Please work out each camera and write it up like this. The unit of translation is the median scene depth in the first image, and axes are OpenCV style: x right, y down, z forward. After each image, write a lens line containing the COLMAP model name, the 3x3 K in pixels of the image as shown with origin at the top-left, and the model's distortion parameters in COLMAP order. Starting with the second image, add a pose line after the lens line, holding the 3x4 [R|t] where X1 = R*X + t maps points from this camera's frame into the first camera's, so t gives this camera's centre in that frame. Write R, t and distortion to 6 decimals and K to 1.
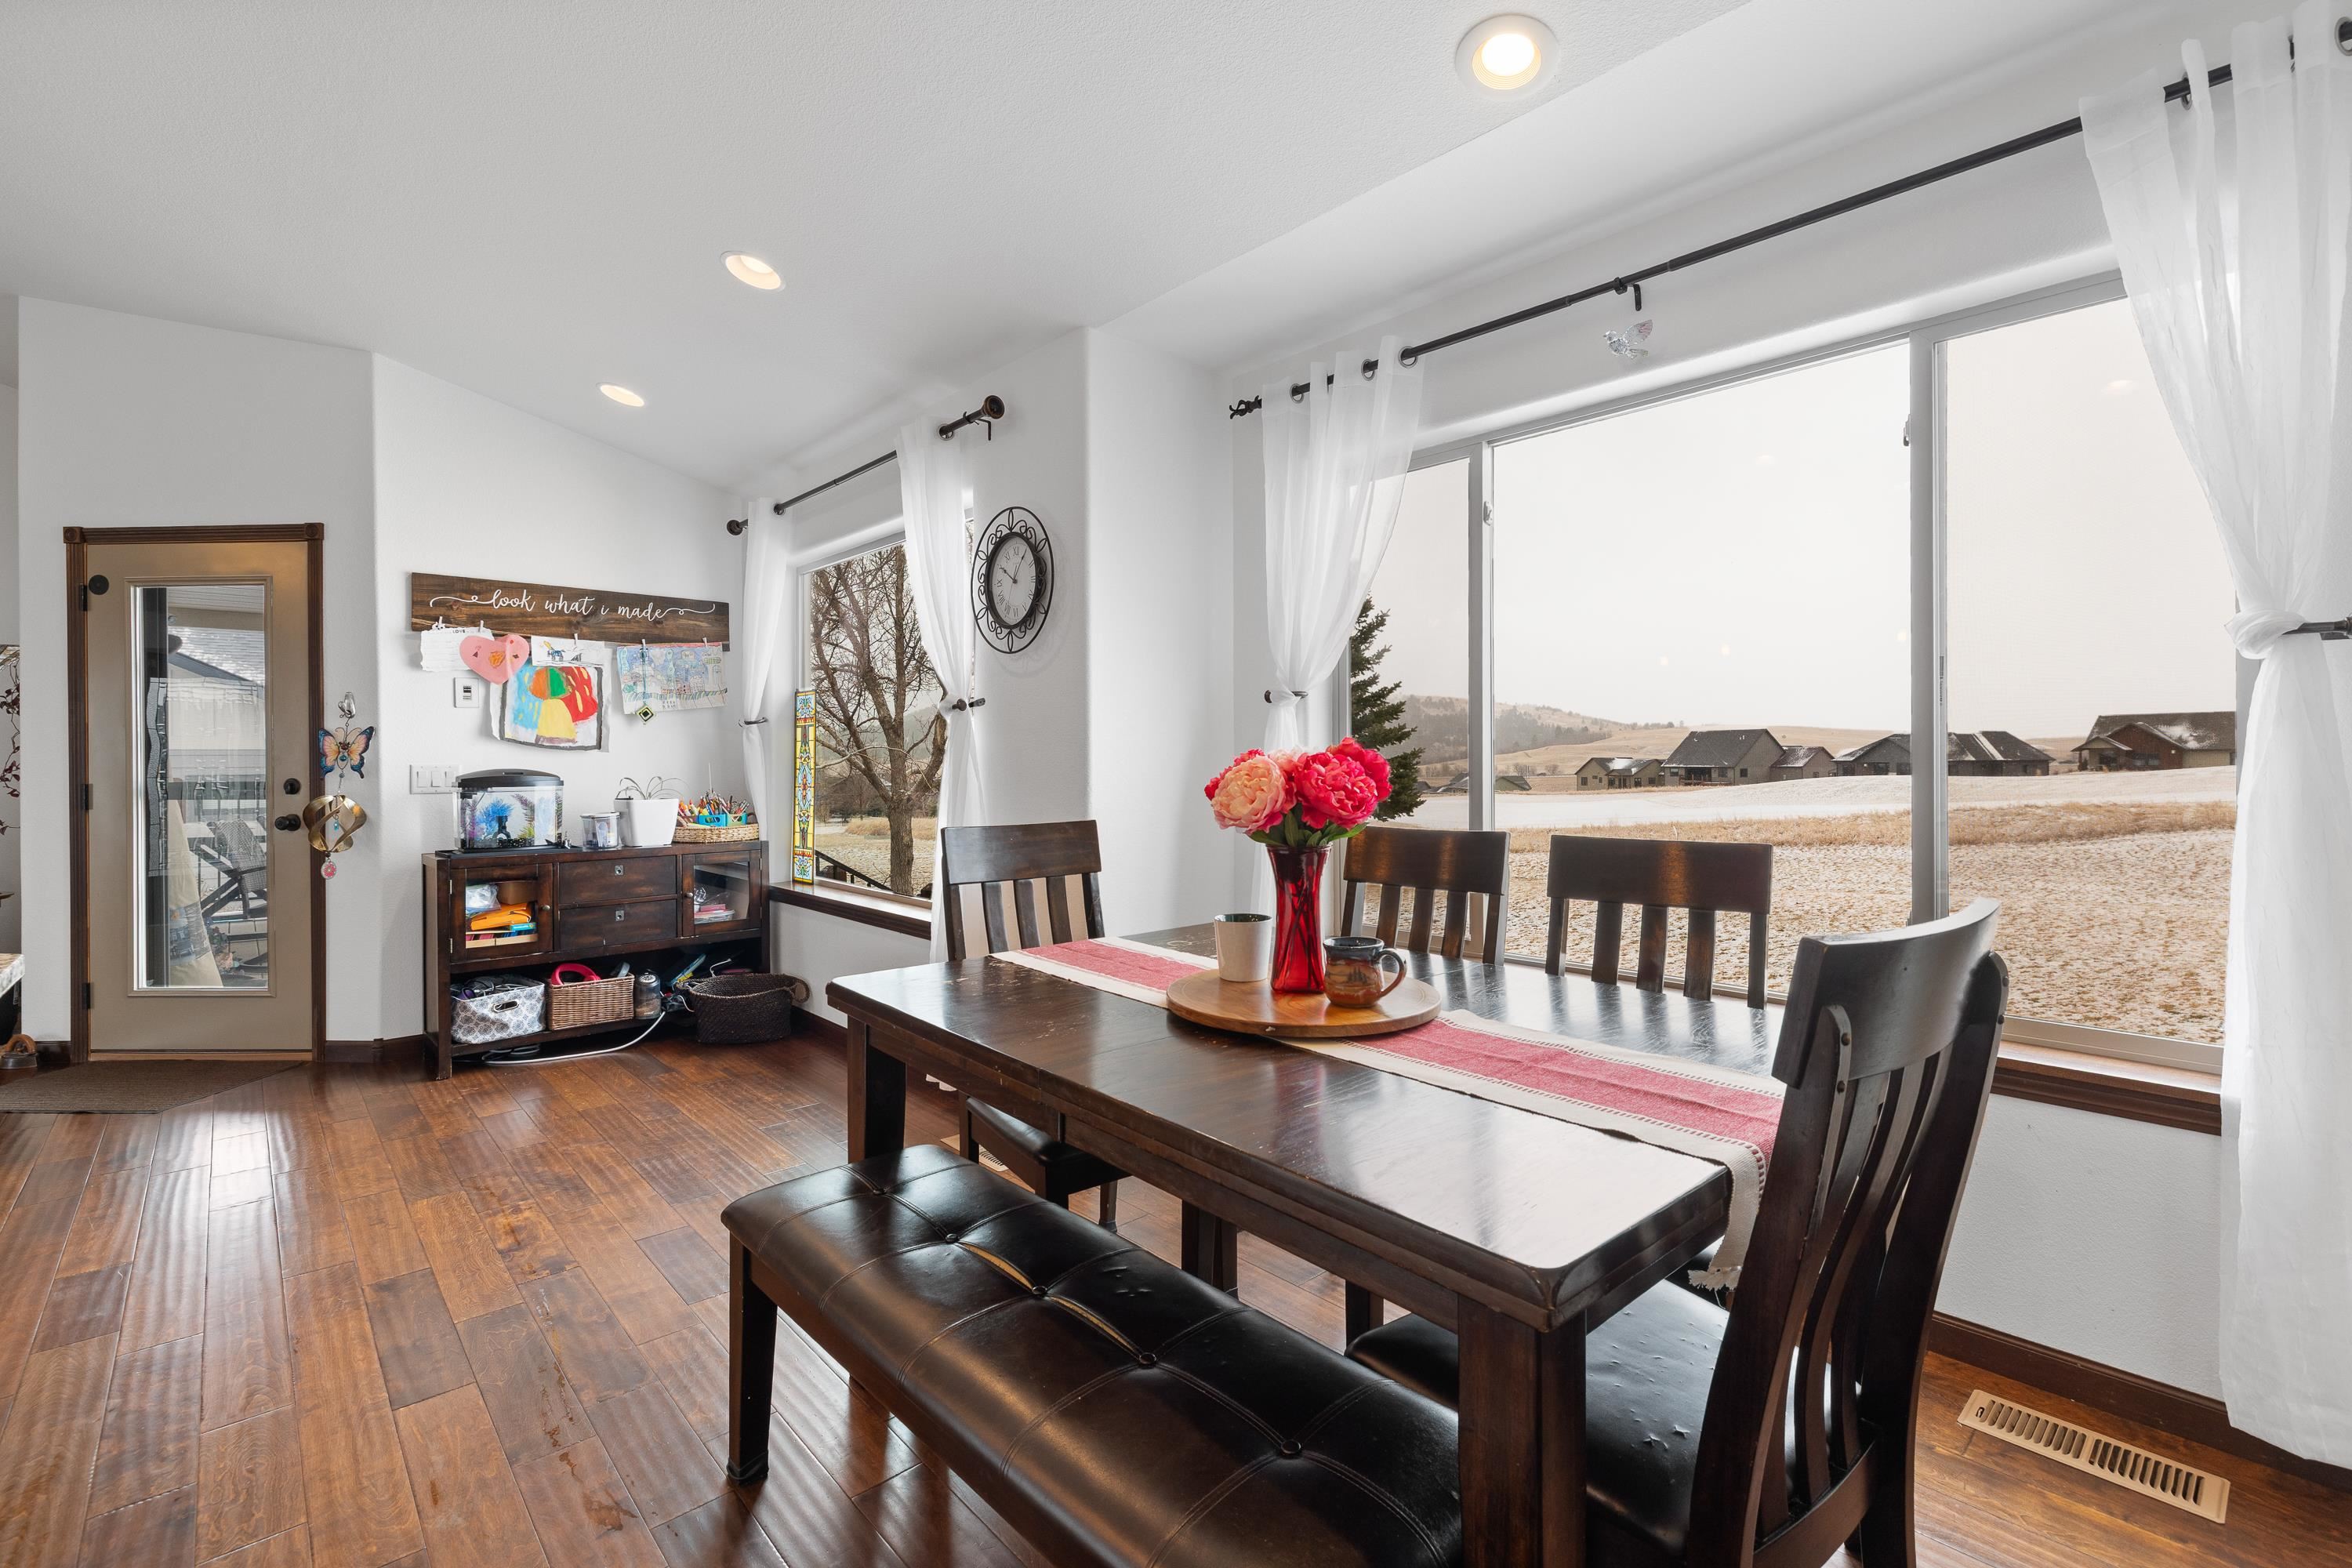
lens RADIAL K [[1040.6, 0, 1203.8], [0, 1040.6, 760.2], [0, 0, 1]] dist [0.000875, -0.000073]
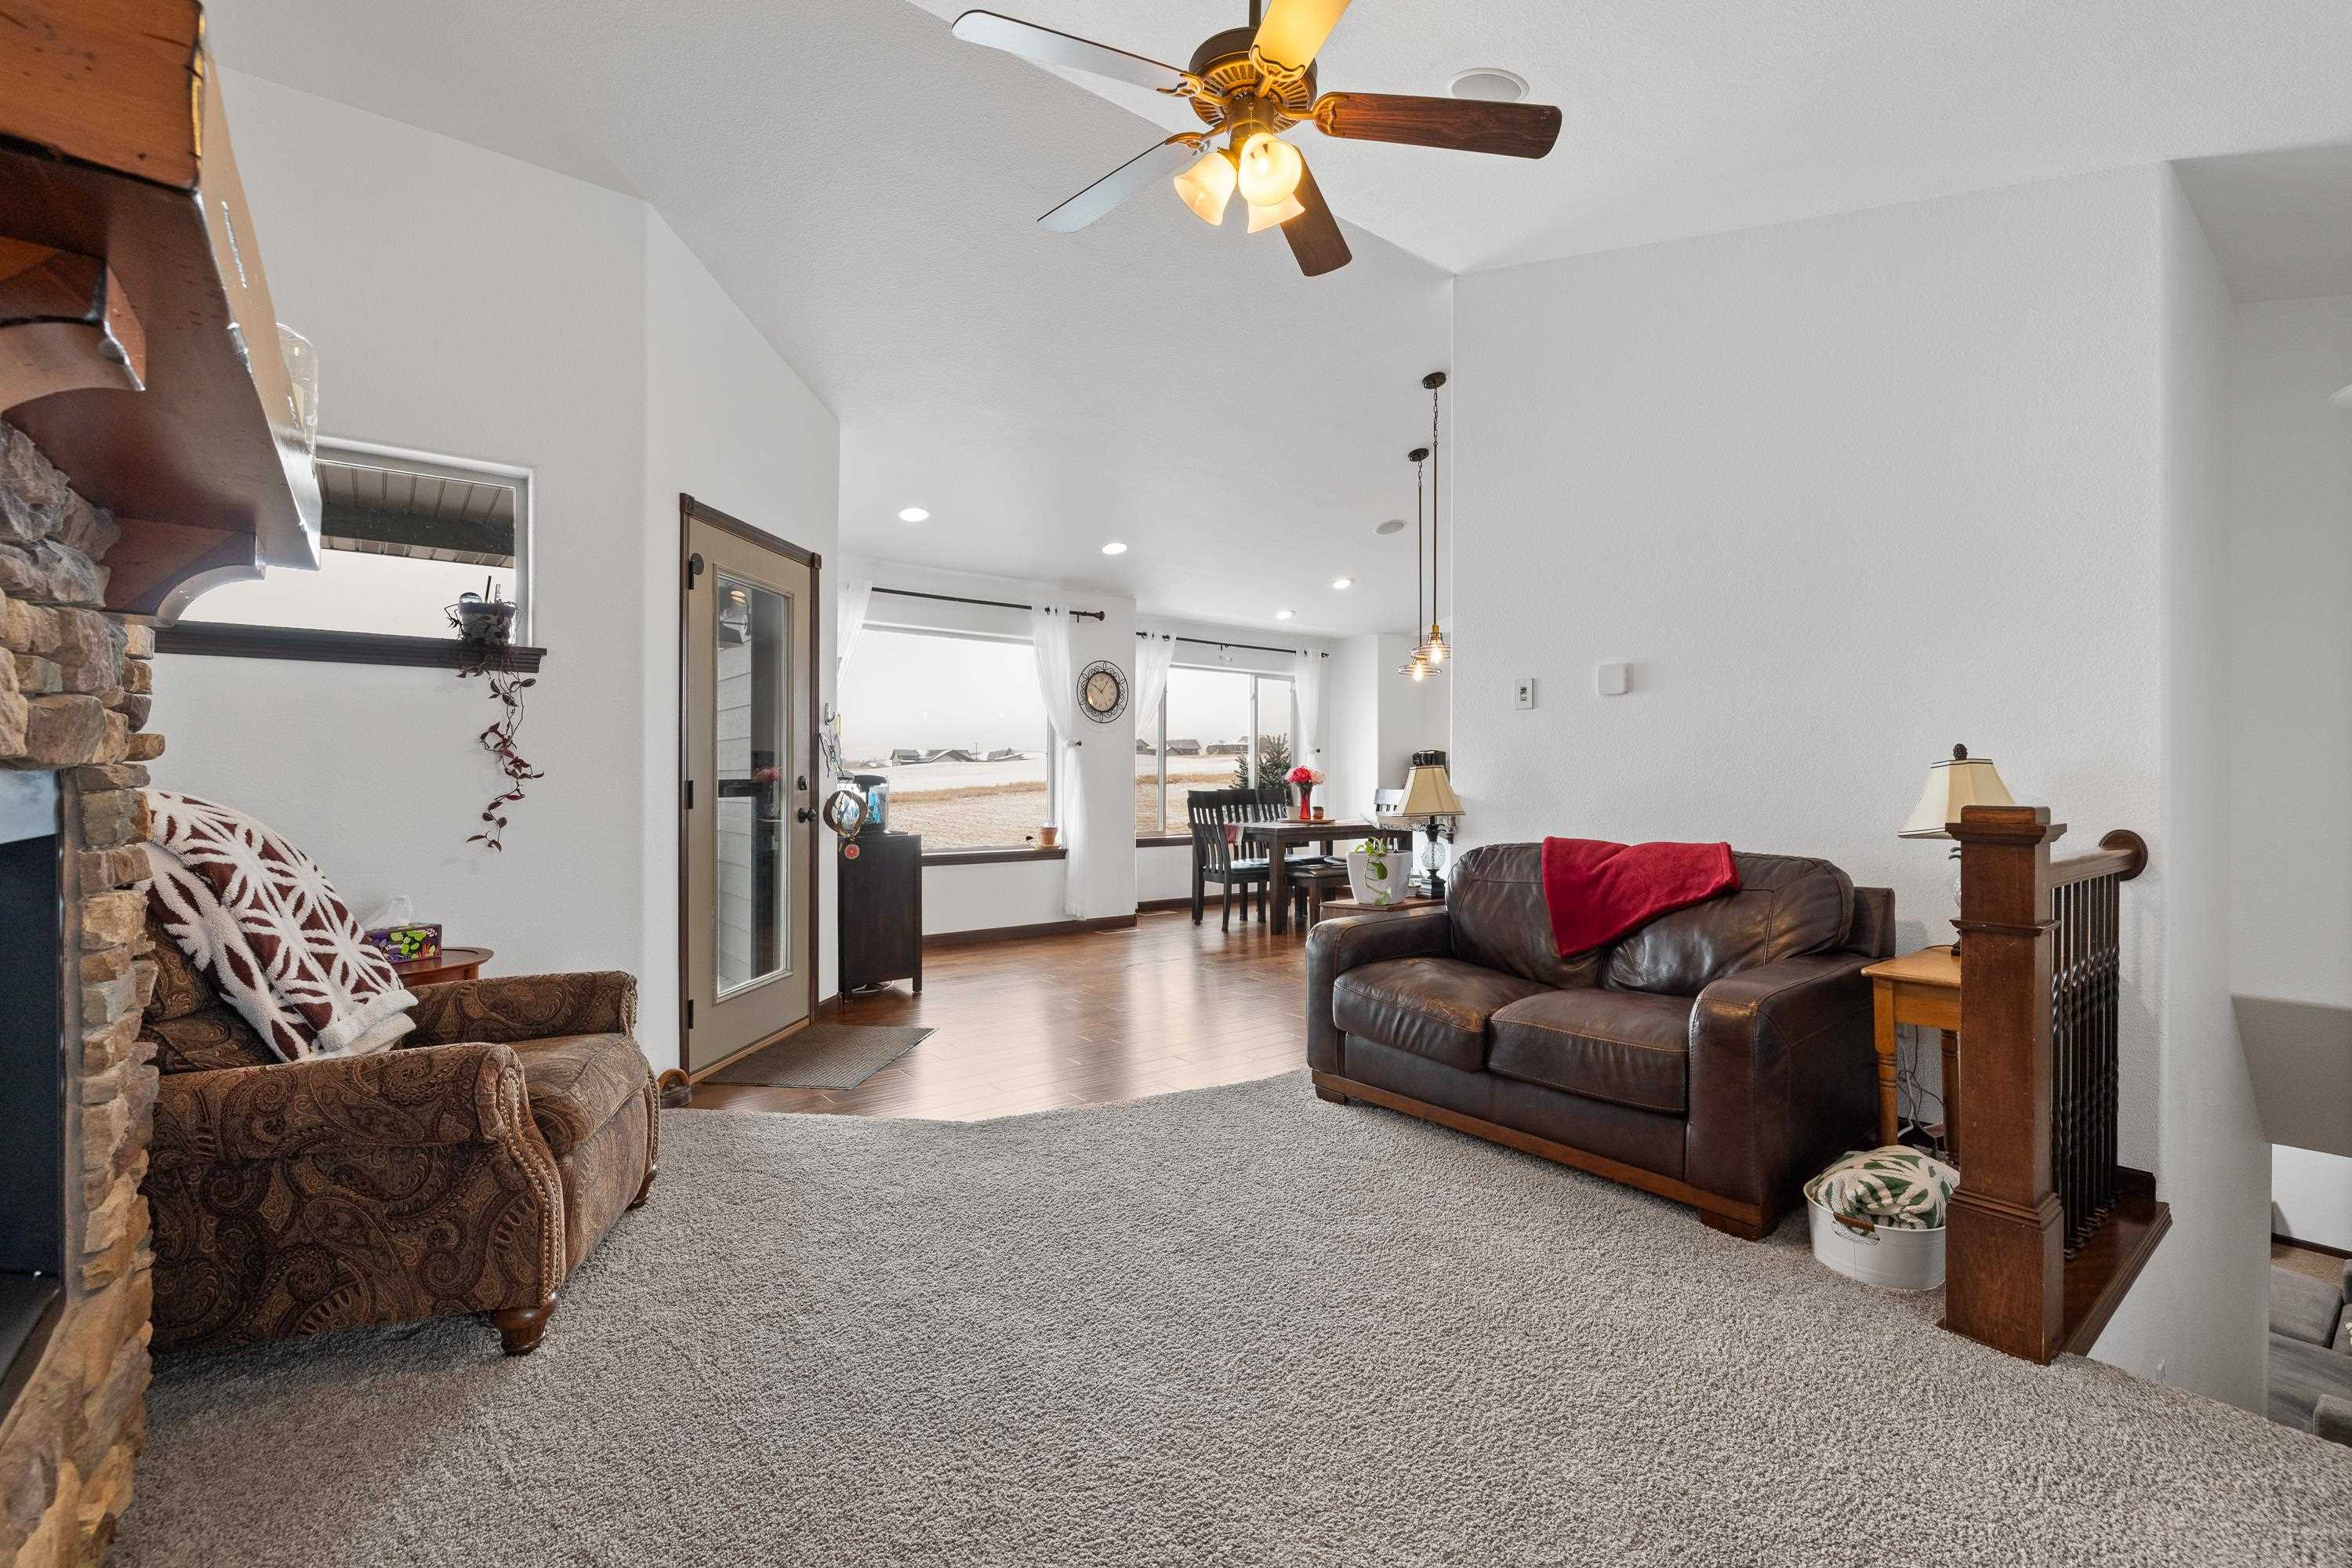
lens RADIAL K [[1040.2, 0, 1211.2], [0, 1040.2, 774.7], [0, 0, 1]] dist [-0.000675, 0.000324]
pose [[0.061873, 0.009284, 0.998041, -1.949527], [-0.005367, 0.999945, -0.008969, 0.023857], [-0.998070, -0.004801, 0.061920, 0.489977]]
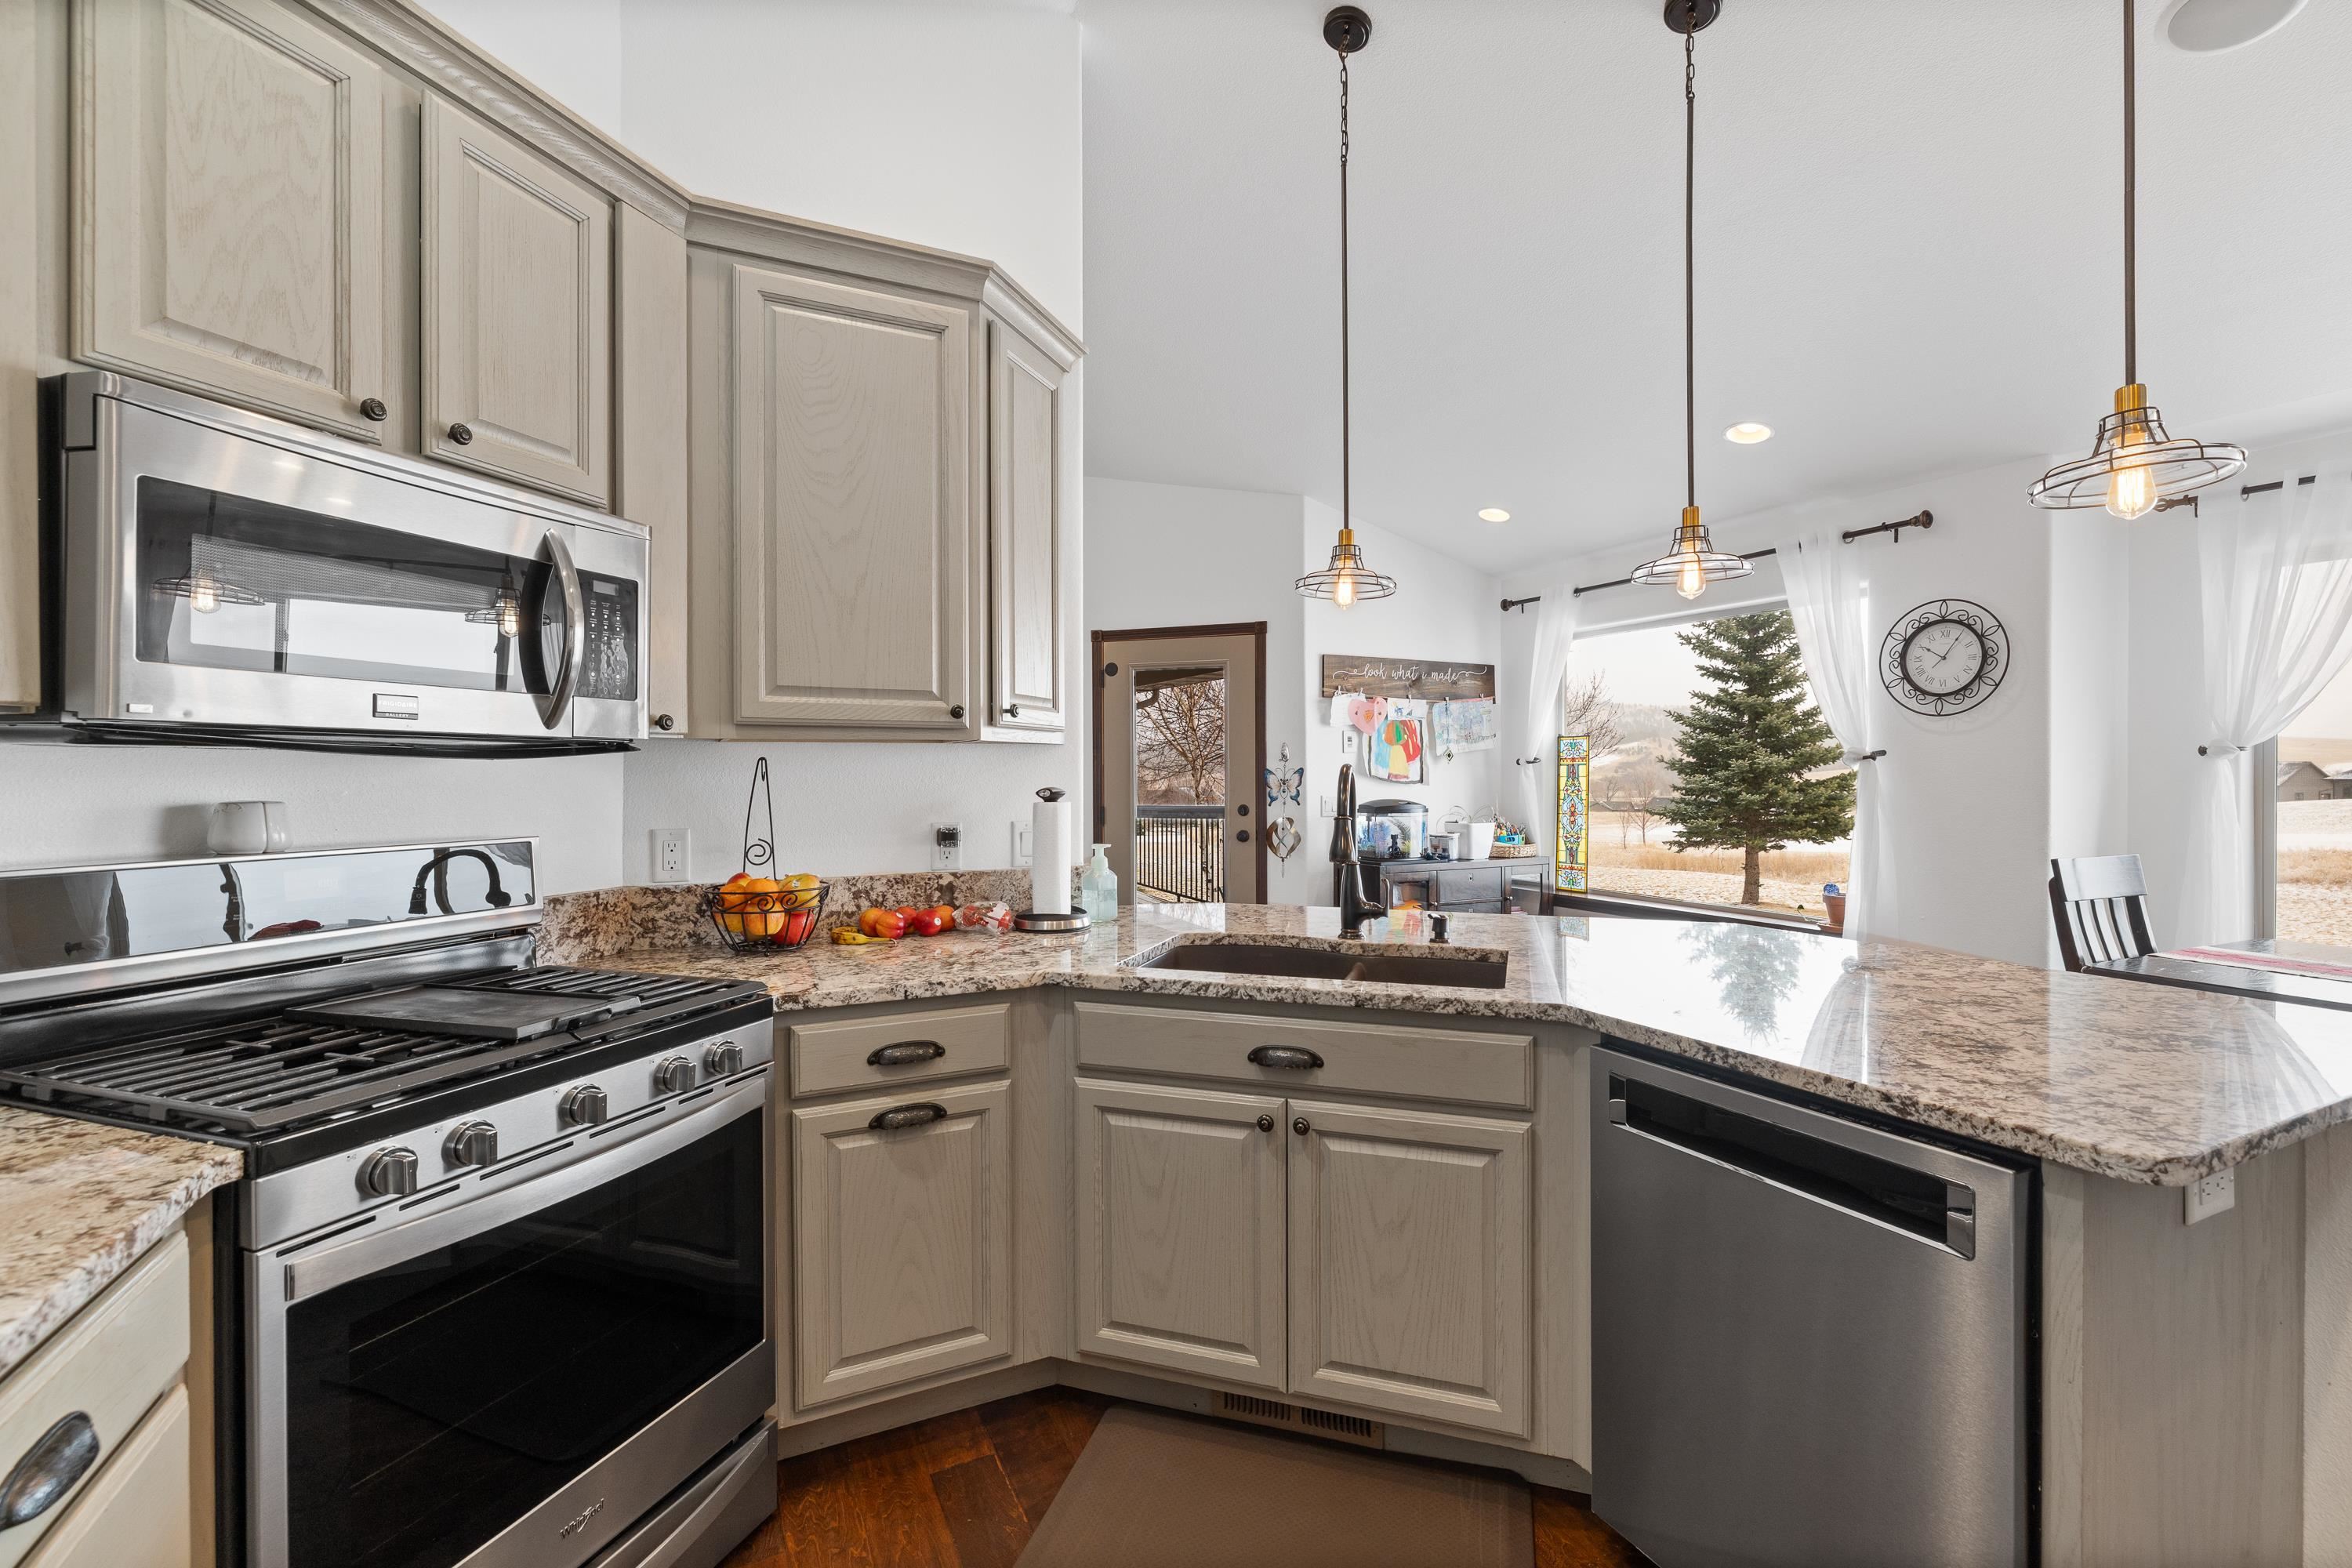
lens RADIAL K [[1026.7, 0, 1182.5], [0, 1026.7, 778.3], [0, 0, 1]] dist [0.001646, 0.000485]
pose [[0.960698, 0.005245, -0.277545, -0.568212], [-0.003869, 0.999977, 0.005505, -0.024843], [0.277568, -0.004215, 0.960697, -0.346046]]
